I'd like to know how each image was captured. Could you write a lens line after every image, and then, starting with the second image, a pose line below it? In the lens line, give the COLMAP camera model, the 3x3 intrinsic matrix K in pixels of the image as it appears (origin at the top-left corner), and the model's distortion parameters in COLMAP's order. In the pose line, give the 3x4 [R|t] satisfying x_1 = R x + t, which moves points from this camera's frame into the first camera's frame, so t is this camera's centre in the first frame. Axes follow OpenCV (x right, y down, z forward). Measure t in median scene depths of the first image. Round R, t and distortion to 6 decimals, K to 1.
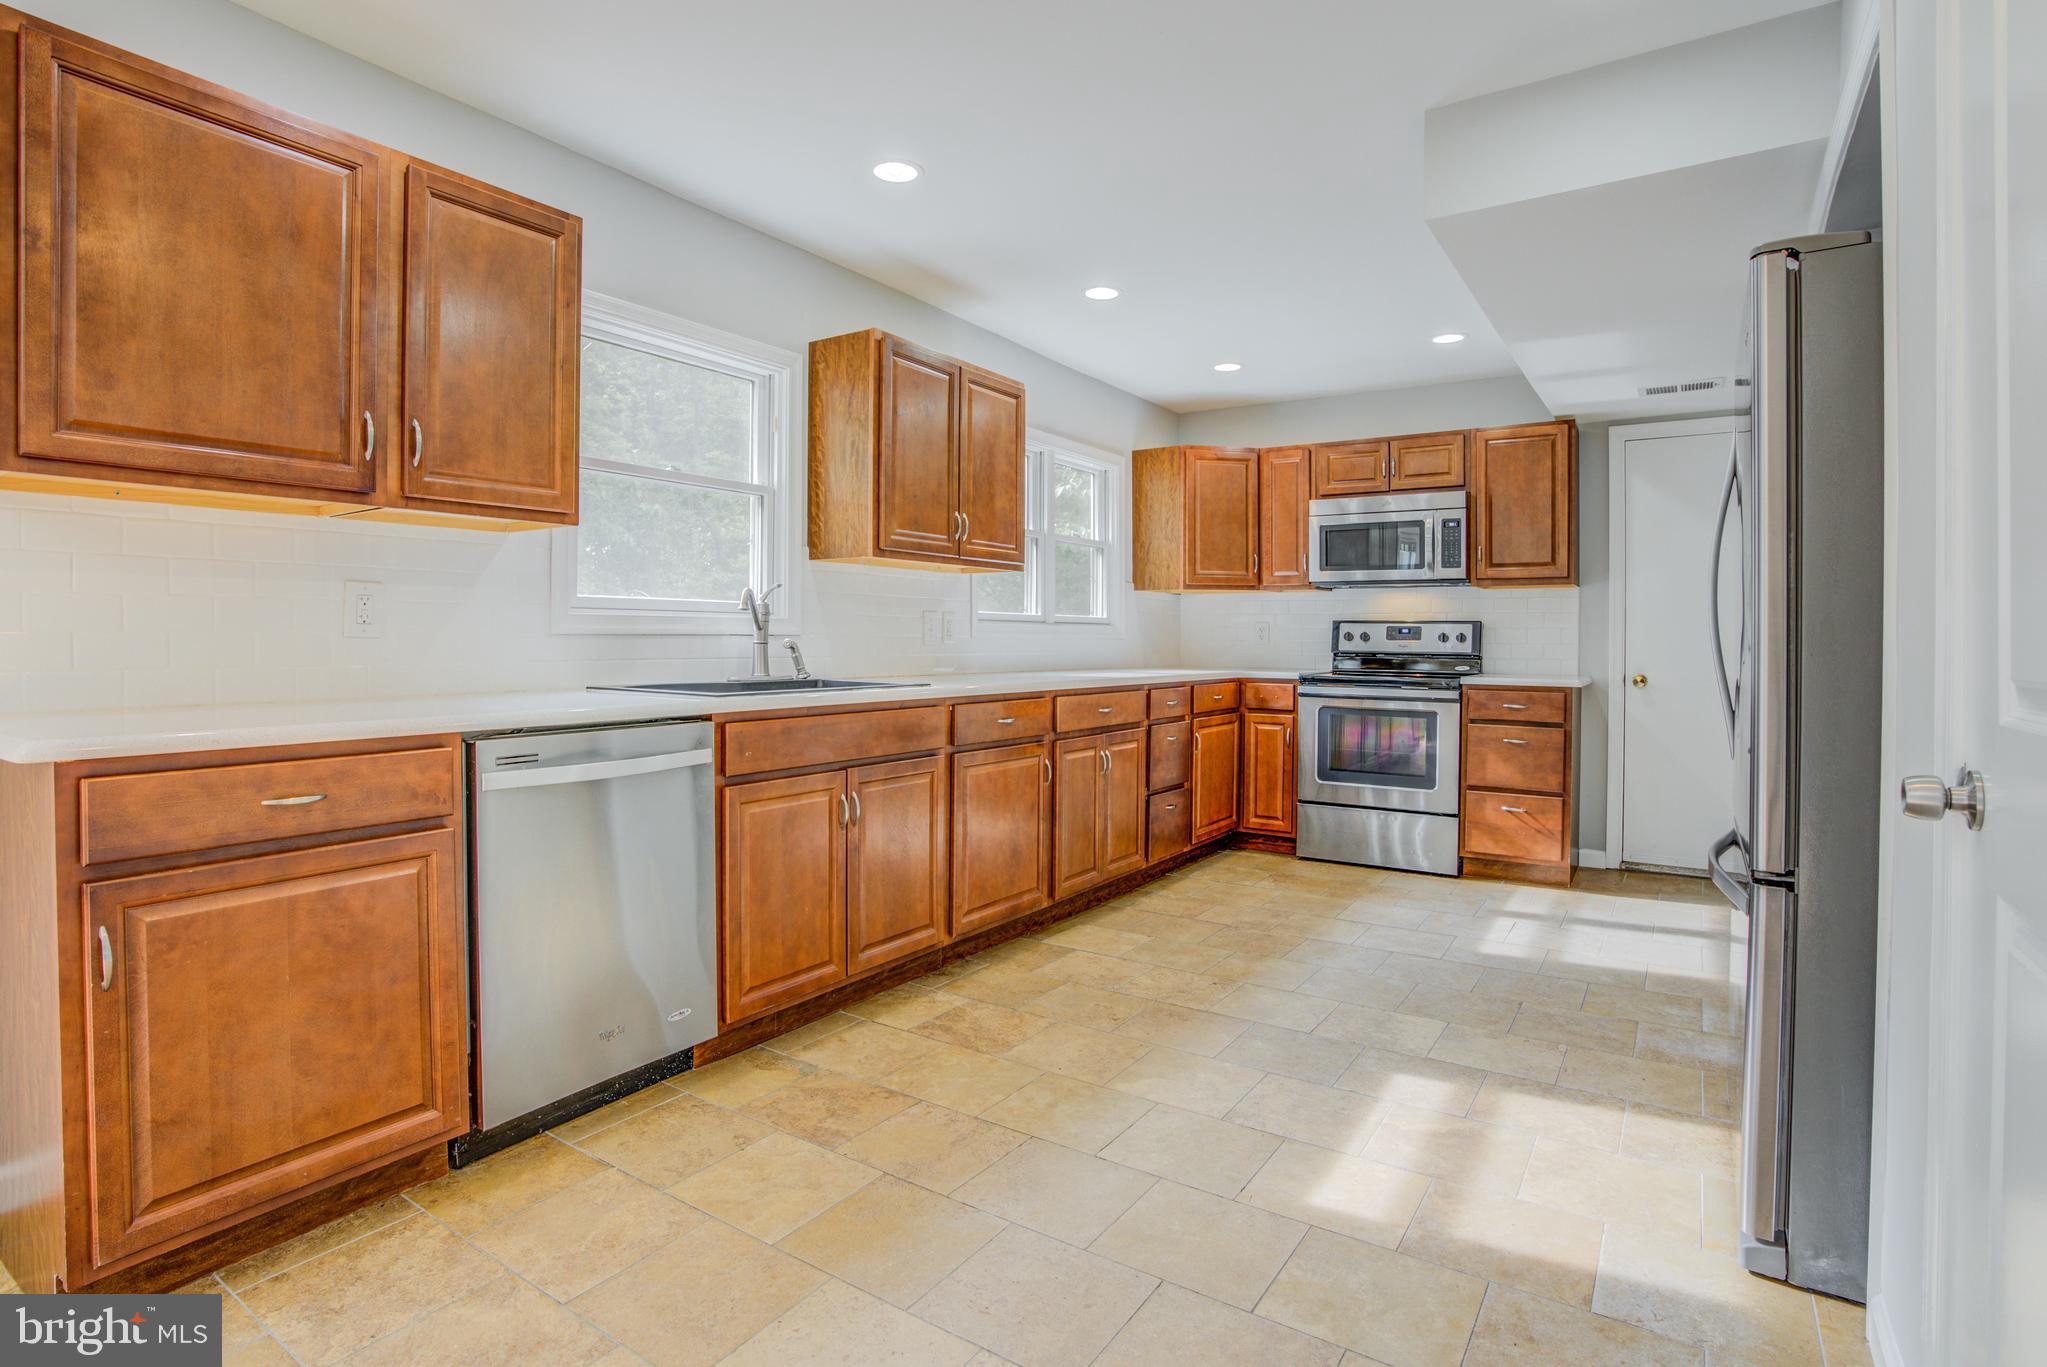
lens RADIAL K [[1035.7, 0, 1020.7], [0, 1035.7, 641.7], [0, 0, 1]] dist [-0.070998, 0.031377]
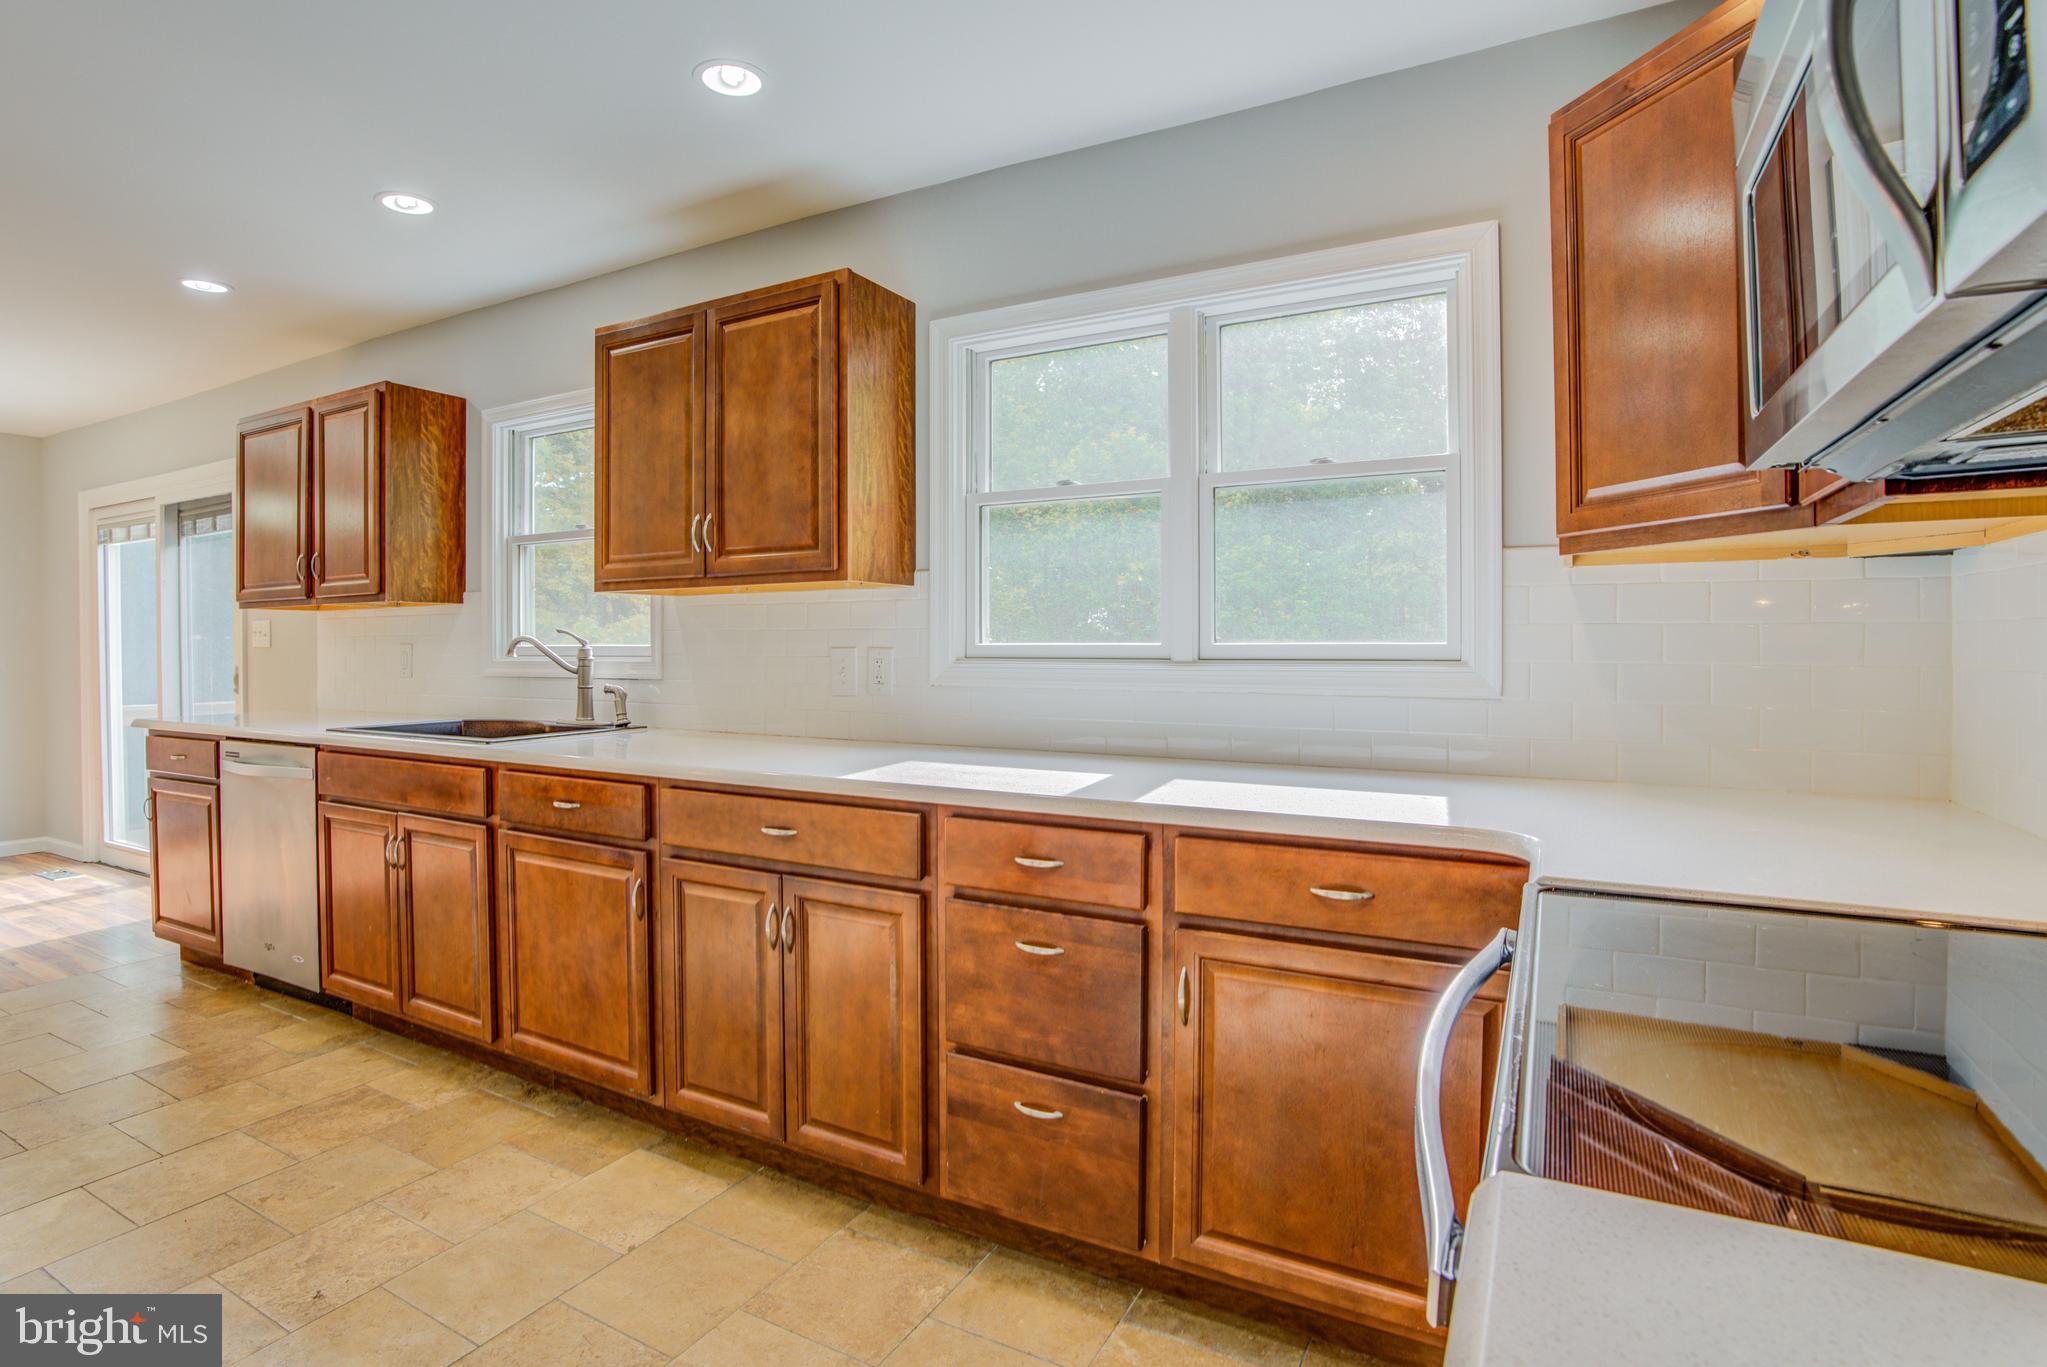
lens RADIAL K [[1012.4, 0, 975.5], [0, 1012.4, 655.8], [0, 0, 1]] dist [-0.069461, 0.025395]
pose [[0.066849, 0.003517, -0.997757, 0.661061], [0.001914, 0.999991, 0.003653, -0.028349], [0.997761, -0.002154, 0.066842, 1.158182]]
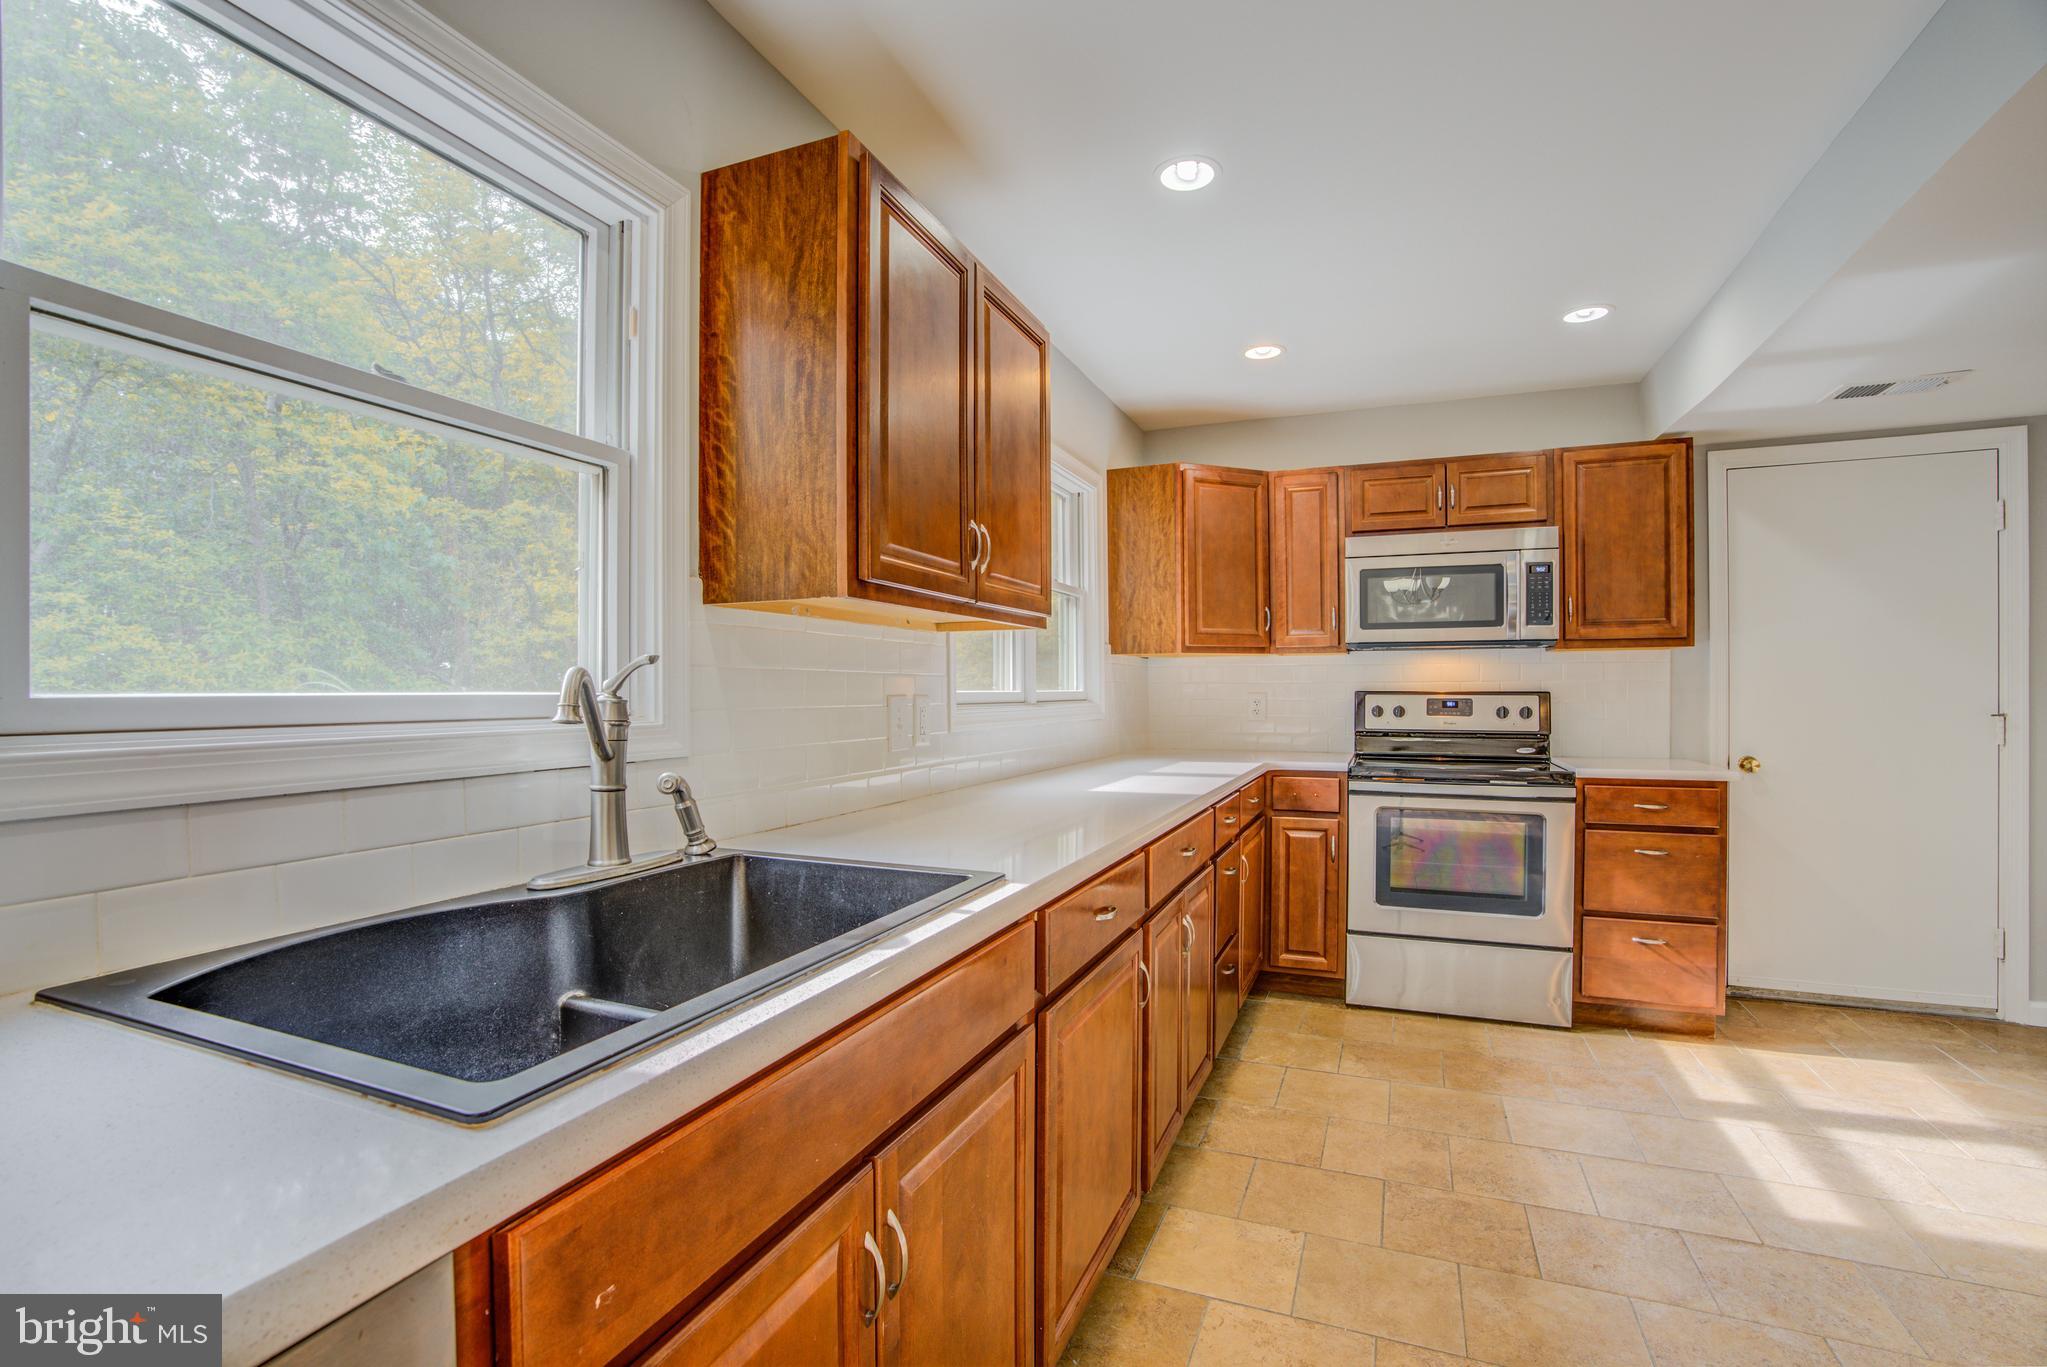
lens RADIAL K [[941.7, 0, 1014.4], [0, 941.7, 687.4], [0, 0, 1]] dist [-0.061336, 0.020156]
pose [[0.981477, -0.009450, 0.191347, -0.137647], [0.010641, 0.999930, -0.005198, -0.033192], [-0.191284, 0.007138, 0.981509, 0.503688]]
